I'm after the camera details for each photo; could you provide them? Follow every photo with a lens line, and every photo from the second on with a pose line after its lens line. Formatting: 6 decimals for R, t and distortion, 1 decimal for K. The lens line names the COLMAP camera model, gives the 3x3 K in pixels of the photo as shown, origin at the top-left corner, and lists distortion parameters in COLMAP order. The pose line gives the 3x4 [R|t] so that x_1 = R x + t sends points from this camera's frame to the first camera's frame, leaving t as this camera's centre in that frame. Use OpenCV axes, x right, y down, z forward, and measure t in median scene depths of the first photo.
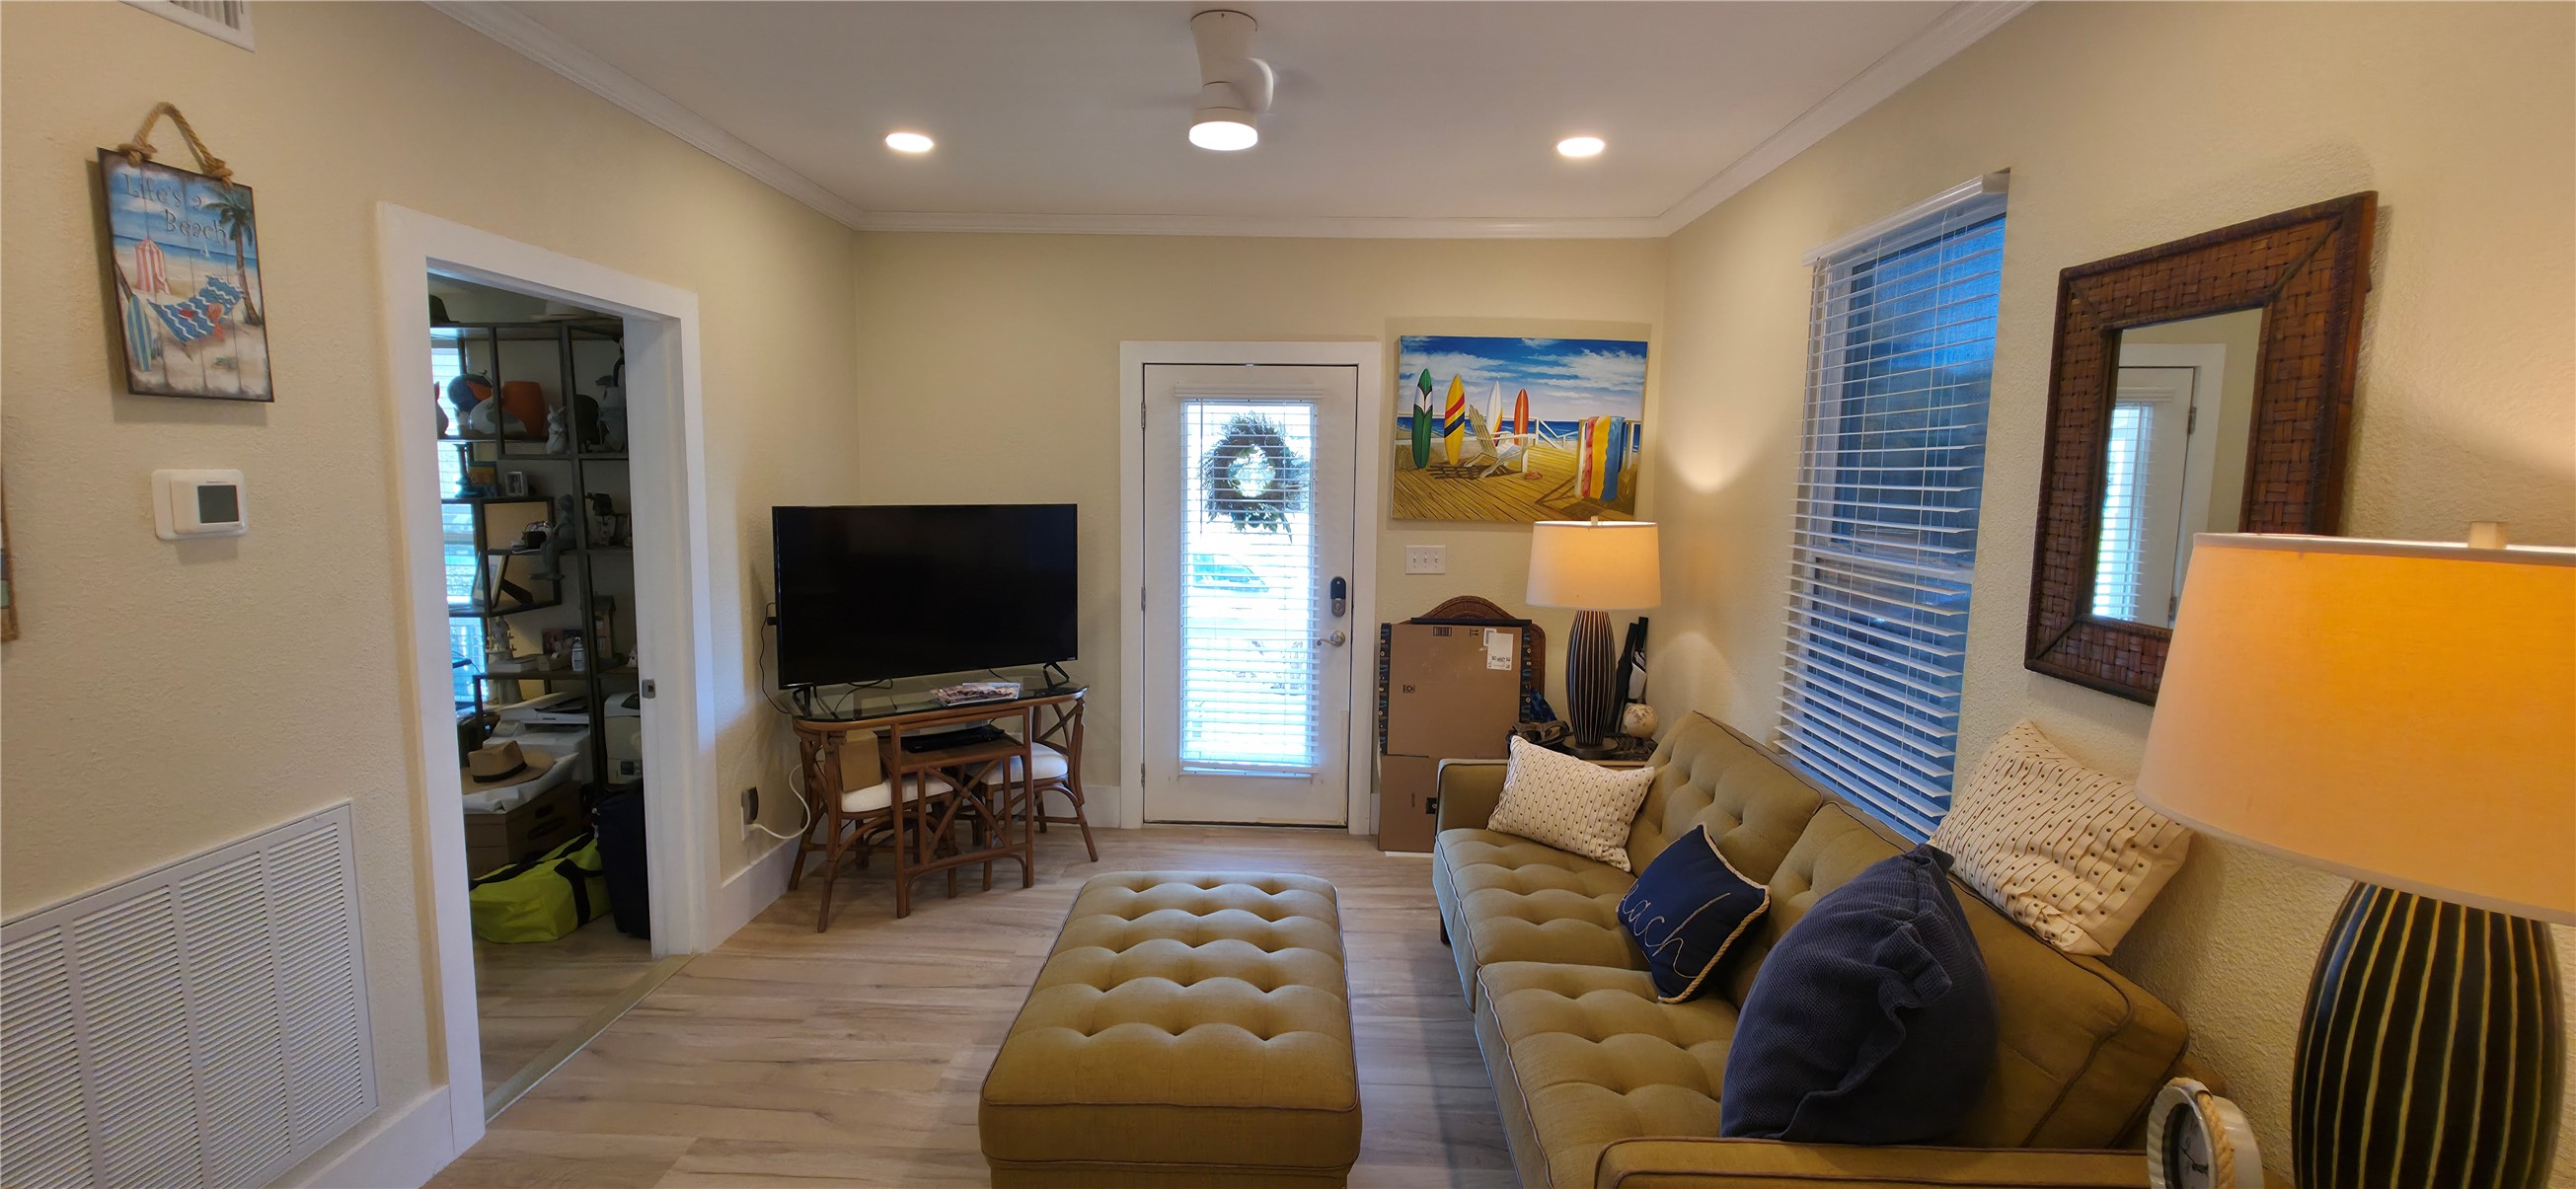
lens RADIAL K [[1025.8, 0, 1287.8], [0, 1025.8, 580.7], [0, 0, 1]] dist [0.001218, 0.000110]
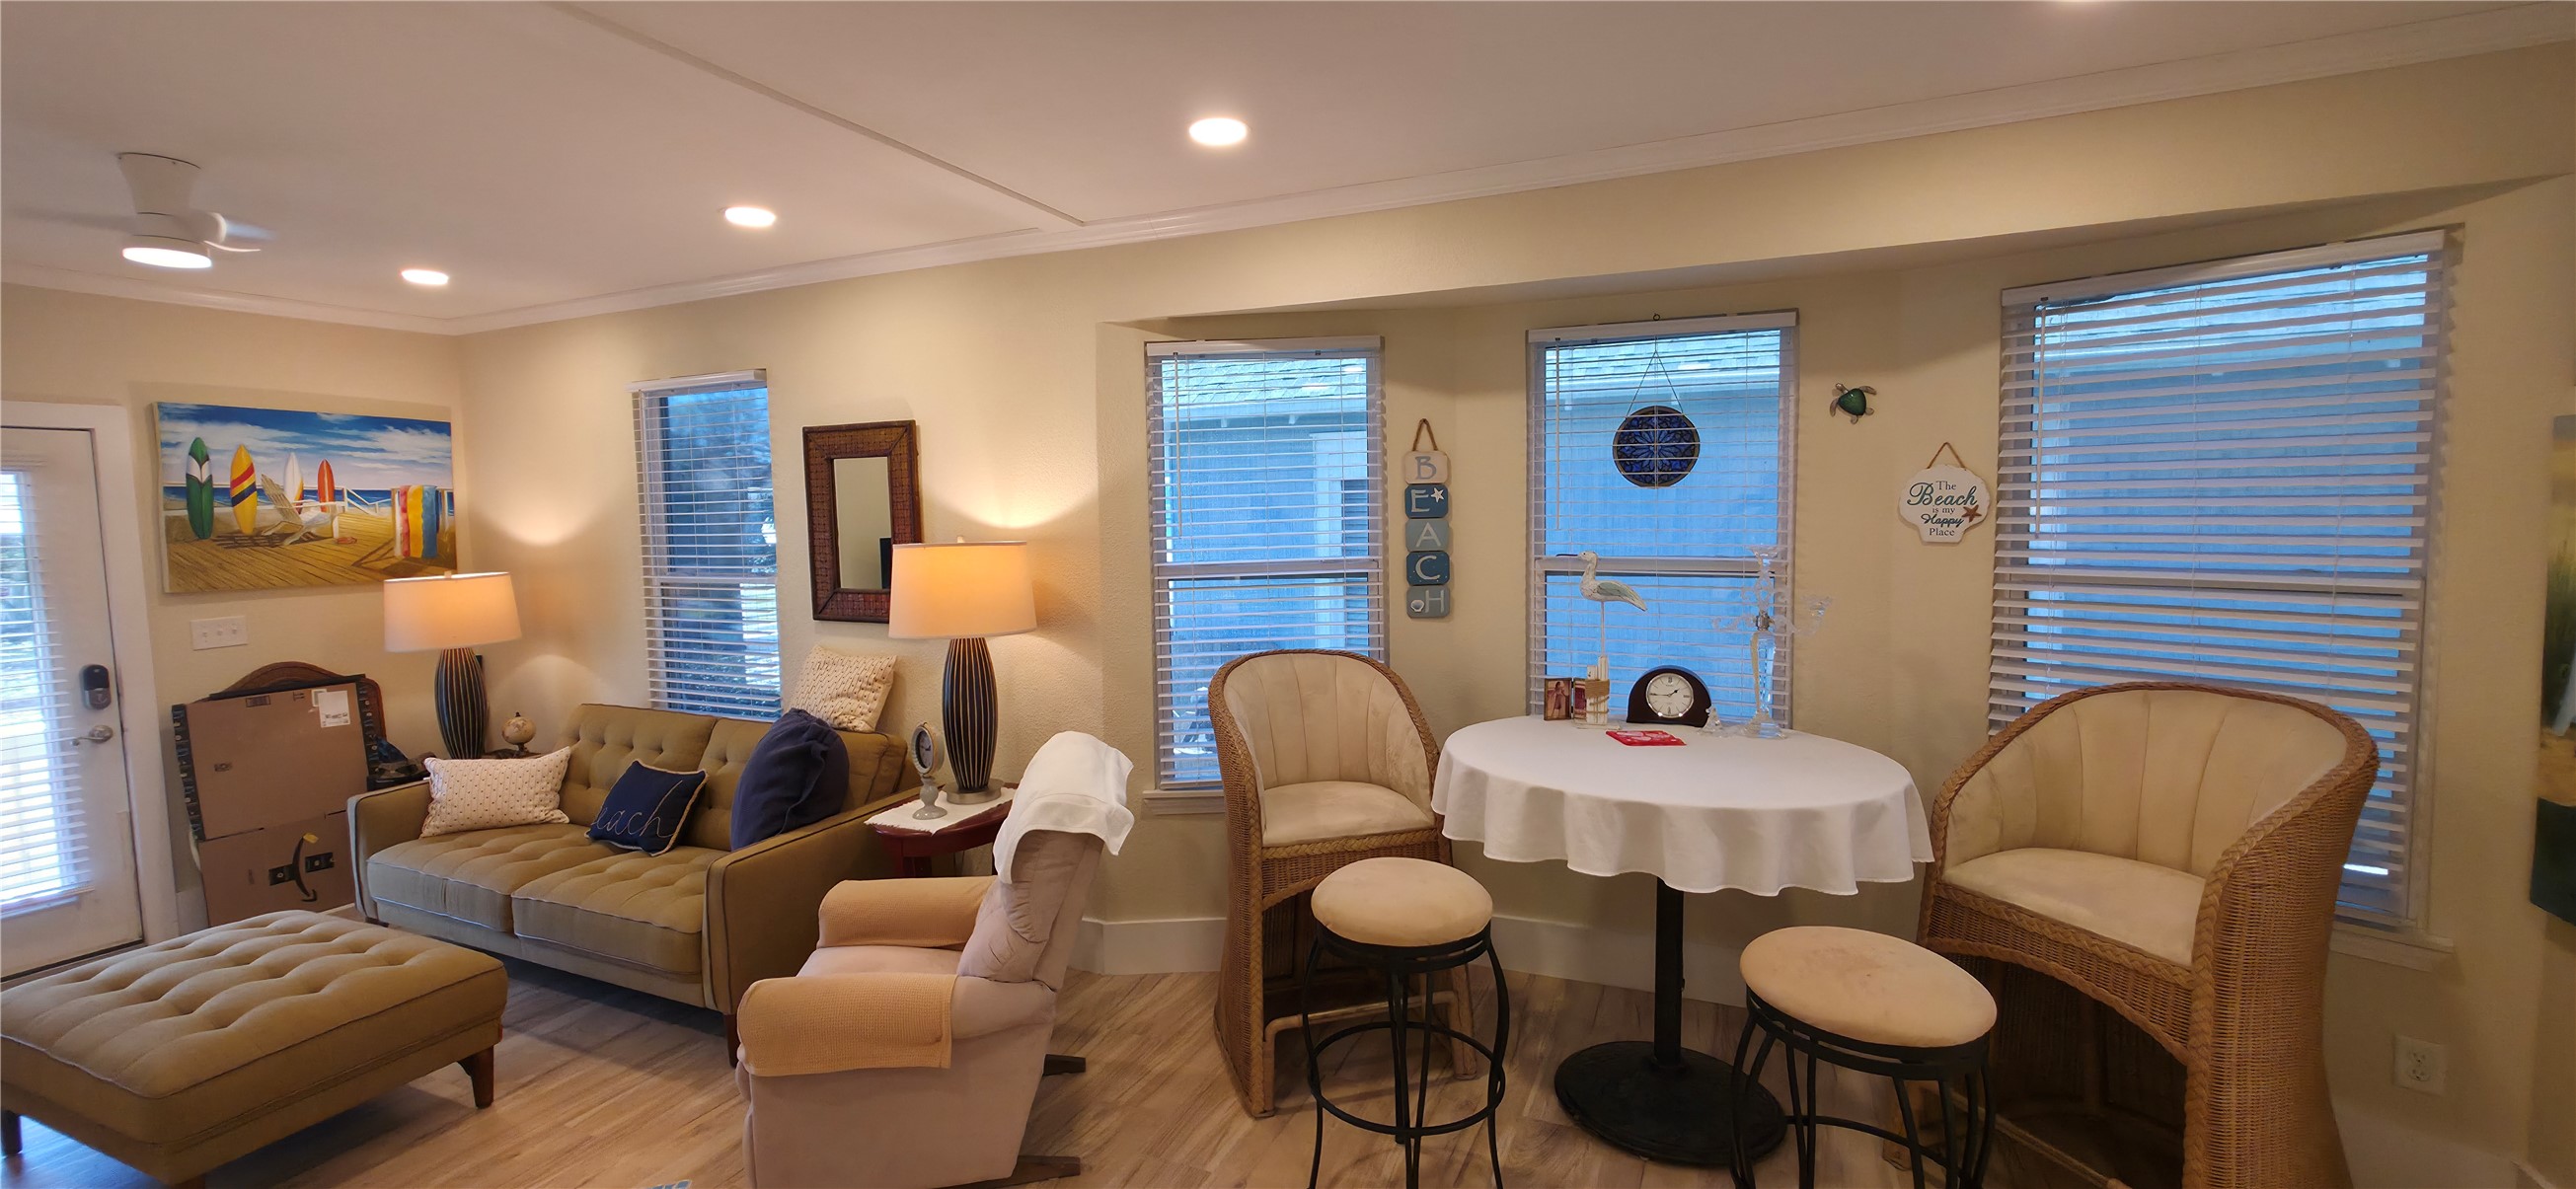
lens RADIAL K [[1043.7, 0, 1268.9], [0, 1043.7, 580.4], [0, 0, 1]] dist [0.002586, 0.000487]
pose [[0.396178, -0.089213, 0.913829, -0.384074], [0.129764, 0.990719, 0.040461, 0.020010], [-0.908958, 0.102552, 0.404078, -0.314670]]
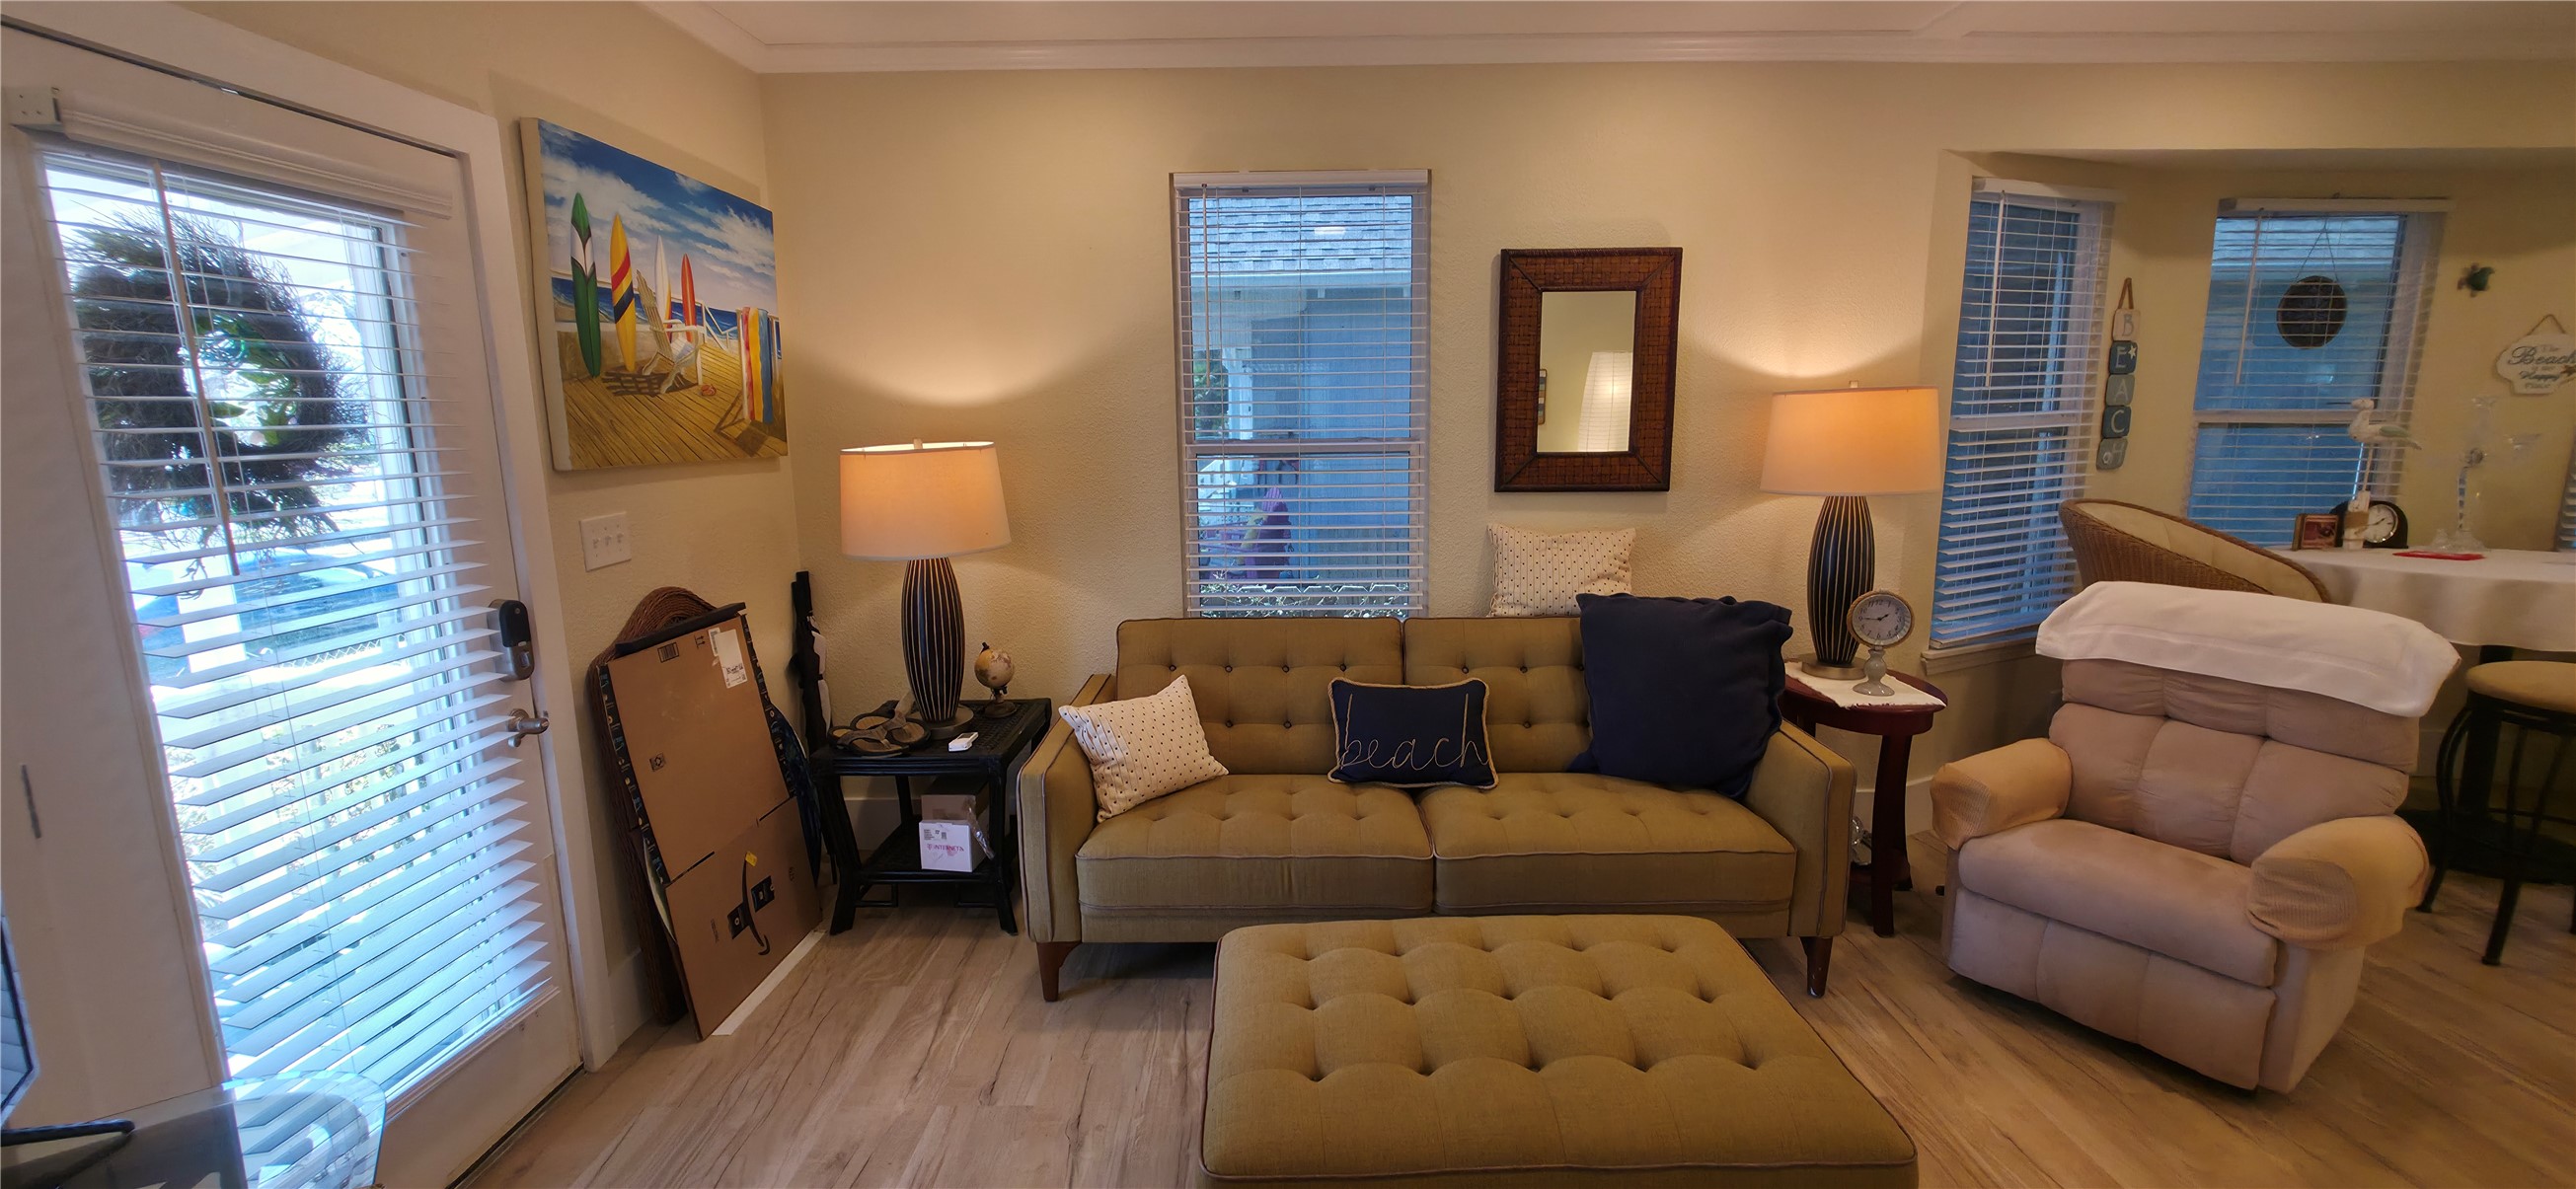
lens RADIAL K [[1043.7, 0, 1268.9], [0, 1043.7, 580.4], [0, 0, 1]] dist [0.002586, 0.000487]
pose [[-0.017950, -0.179089, 0.983669, -0.459661], [0.123786, 0.975860, 0.179926, -0.059146], [-0.992147, 0.124994, 0.004652, 0.655838]]
